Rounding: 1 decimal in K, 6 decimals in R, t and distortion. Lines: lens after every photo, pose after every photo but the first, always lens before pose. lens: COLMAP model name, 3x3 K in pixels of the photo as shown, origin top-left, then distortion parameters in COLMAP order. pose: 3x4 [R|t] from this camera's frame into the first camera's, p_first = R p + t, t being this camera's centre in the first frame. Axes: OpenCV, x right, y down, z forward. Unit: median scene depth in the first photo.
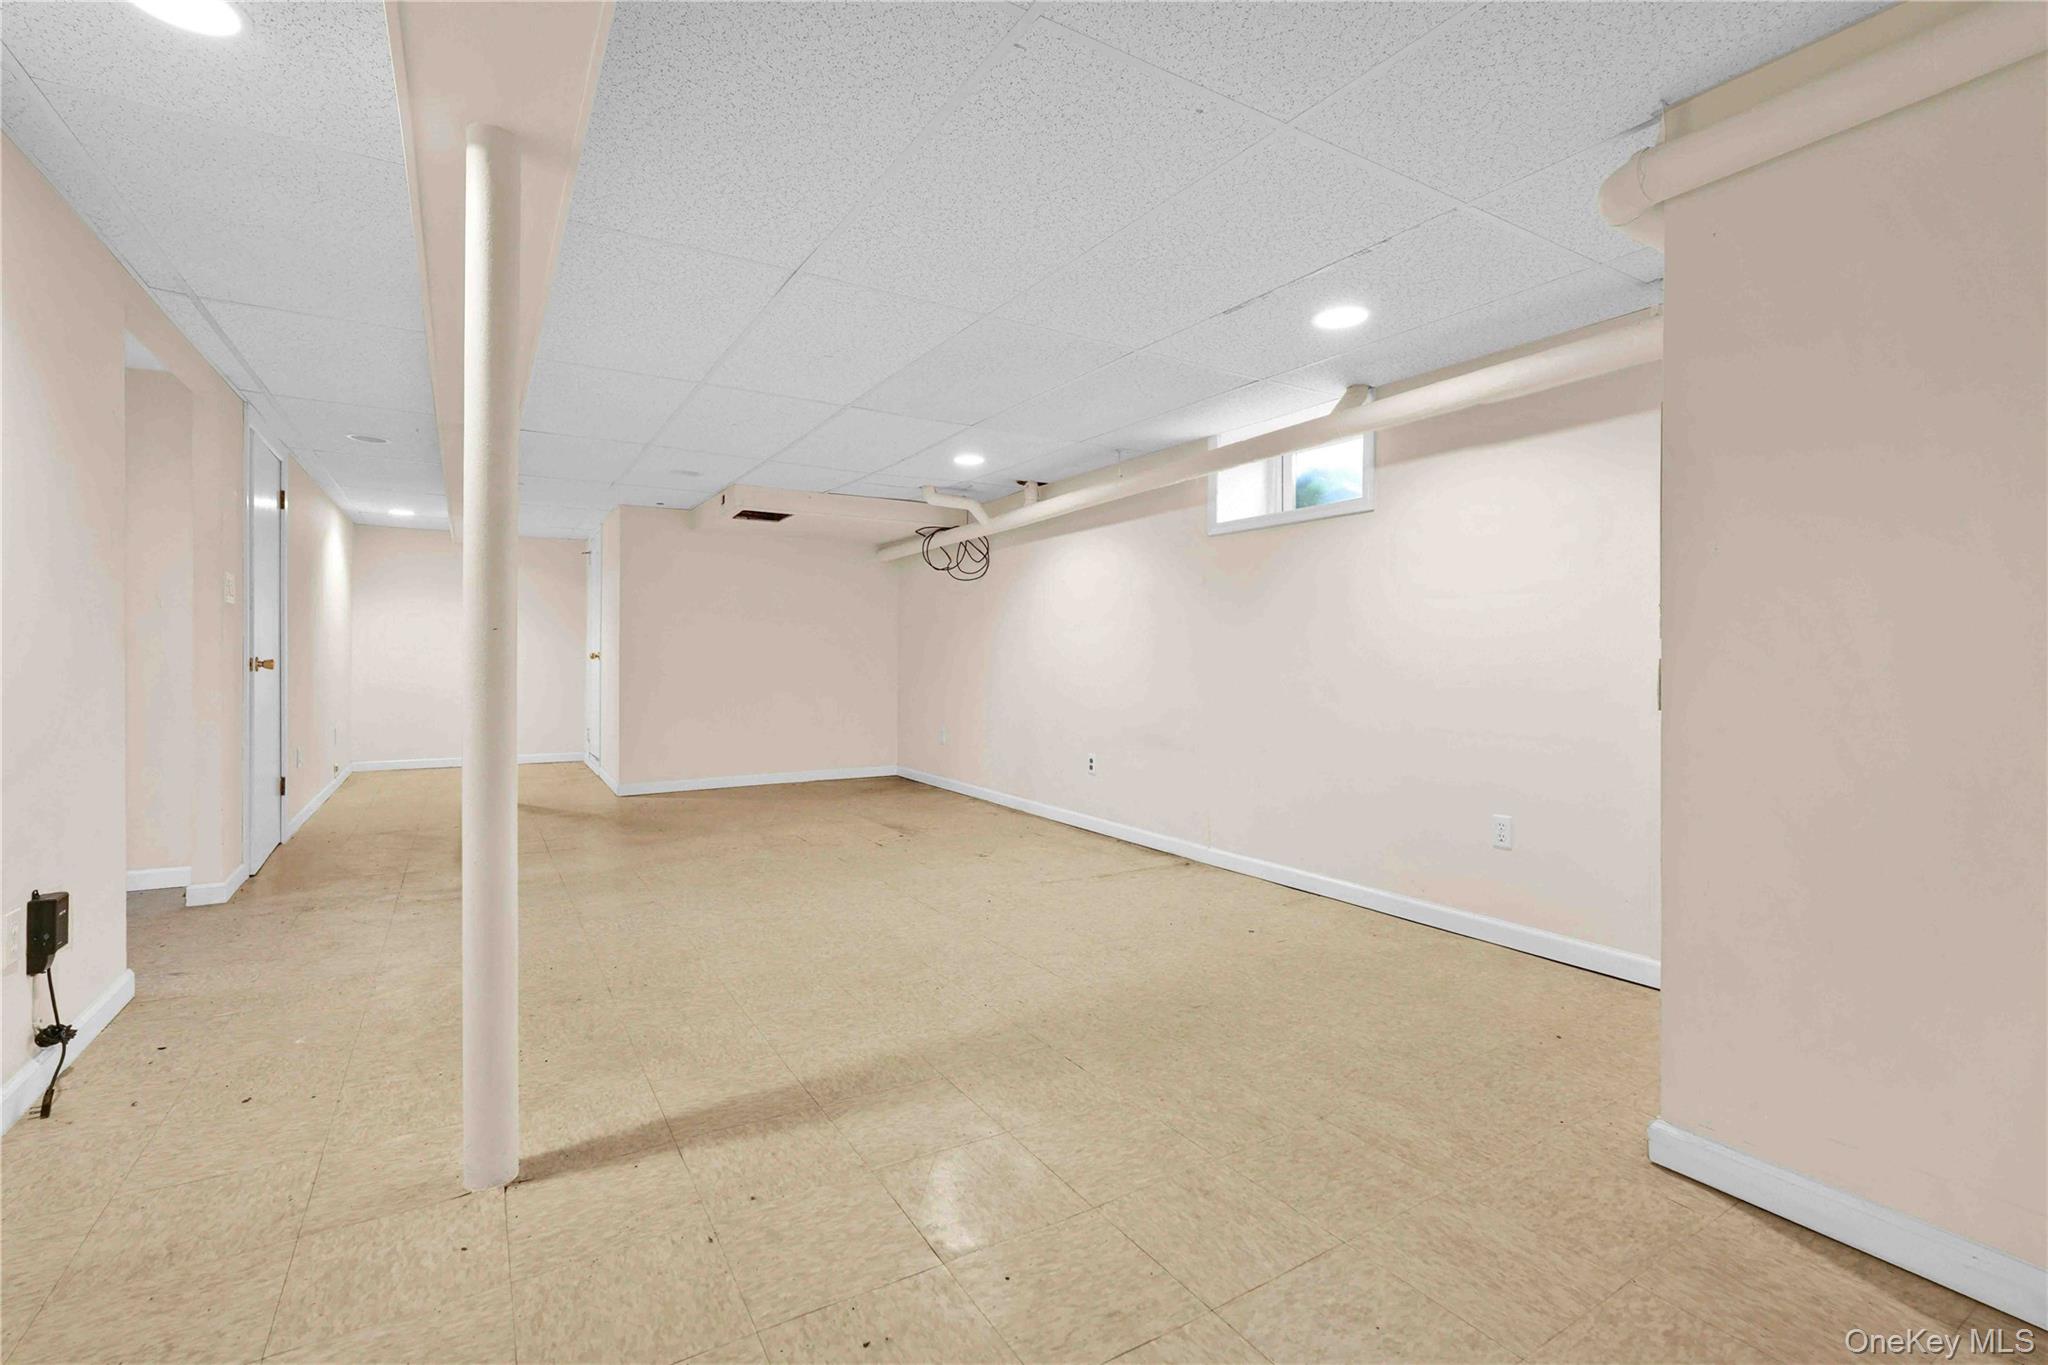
lens RADIAL K [[904.6, 0, 1019.9], [0, 904.6, 671.4], [0, 0, 1]] dist [-0.003072, -0.000128]
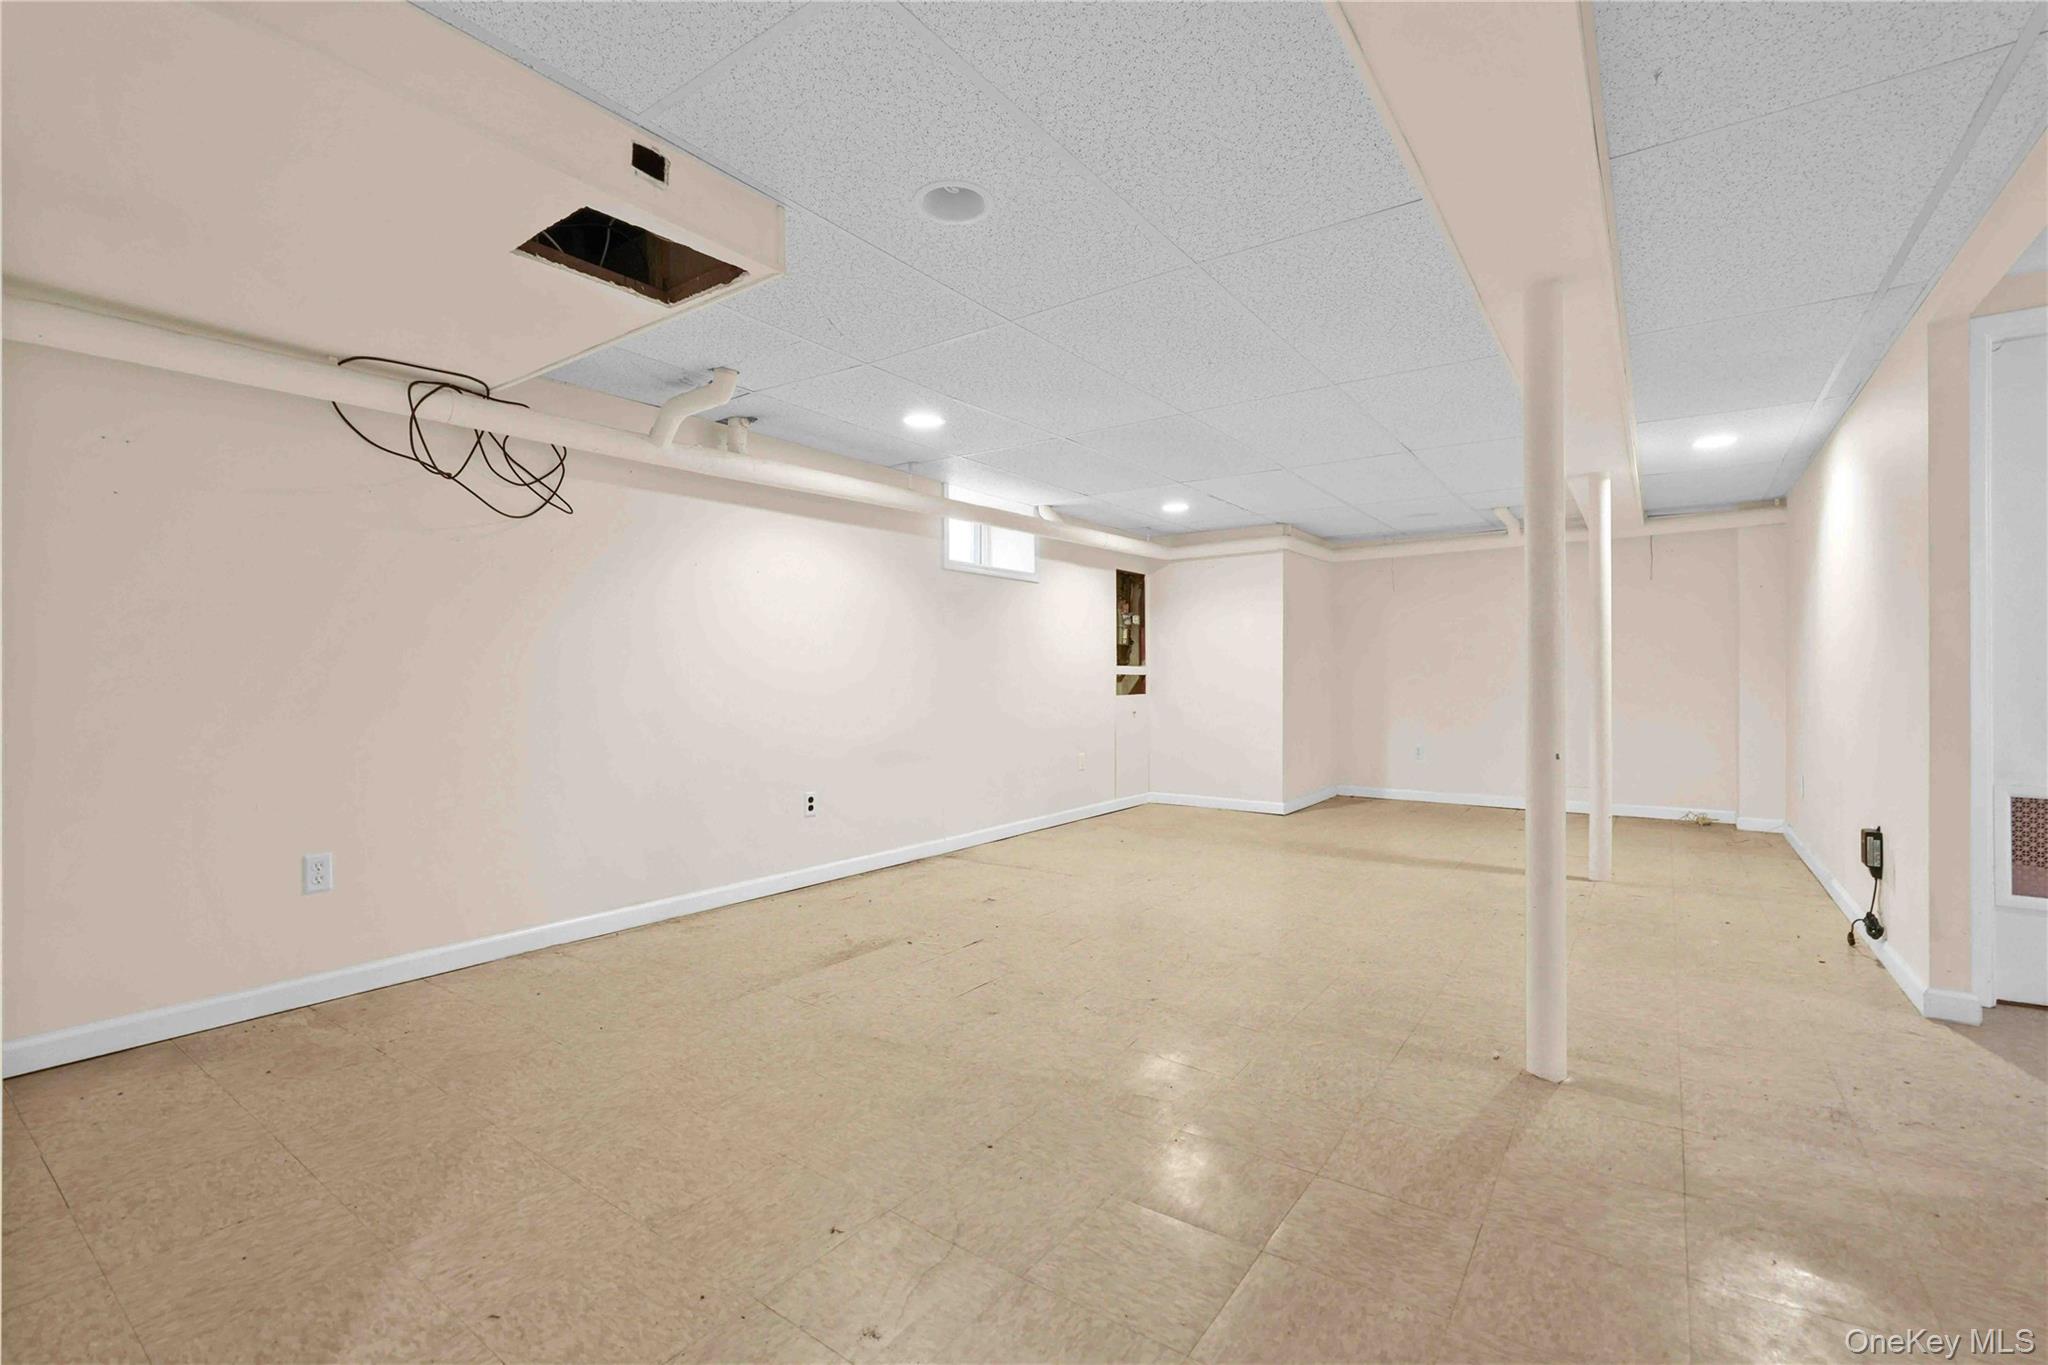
lens RADIAL K [[904.6, 0, 1018.5], [0, 904.6, 675.5], [0, 0, 1]] dist [-0.003072, -0.000128]
pose [[-0.395635, -0.002020, 0.918406, -0.782186], [0.021299, 0.999708, 0.011374, -0.020260], [-0.918161, 0.024061, -0.395476, 1.196691]]
